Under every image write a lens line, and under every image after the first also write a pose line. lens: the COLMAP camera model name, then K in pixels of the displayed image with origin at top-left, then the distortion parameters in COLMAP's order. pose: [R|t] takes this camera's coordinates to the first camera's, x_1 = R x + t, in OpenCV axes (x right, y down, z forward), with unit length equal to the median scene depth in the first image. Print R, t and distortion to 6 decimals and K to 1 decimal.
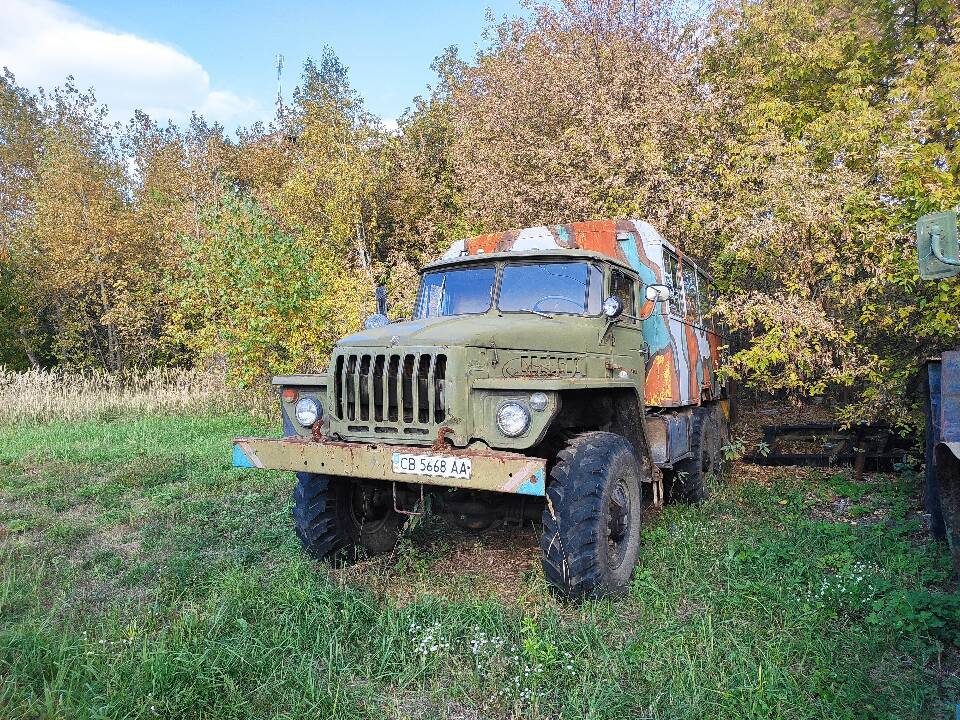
lens RADIAL K [[718.2, 0, 472.1], [0, 718.2, 357.8], [0, 0, 1]] dist [0.050208, -0.080759]
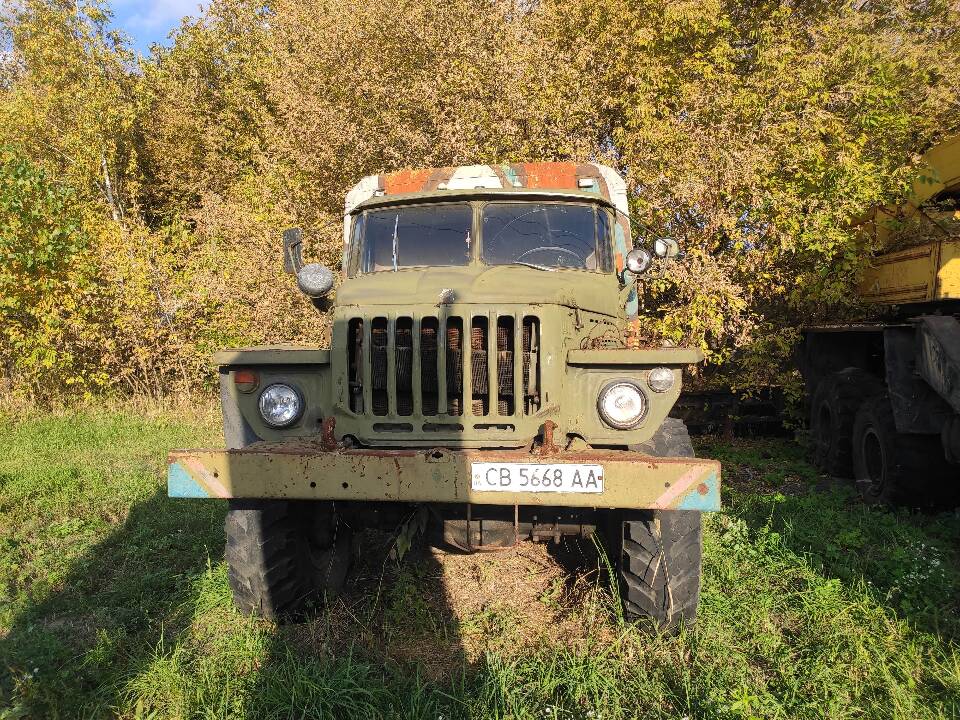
lens RADIAL K [[718.2, 0, 472.1], [0, 718.2, 357.8], [0, 0, 1]] dist [0.050208, -0.080759]
pose [[0.933116, -0.016162, 0.359211, -0.343178], [0.002734, 0.999279, 0.037860, 0.009954], [-0.359564, -0.034346, 0.932488, 0.374335]]
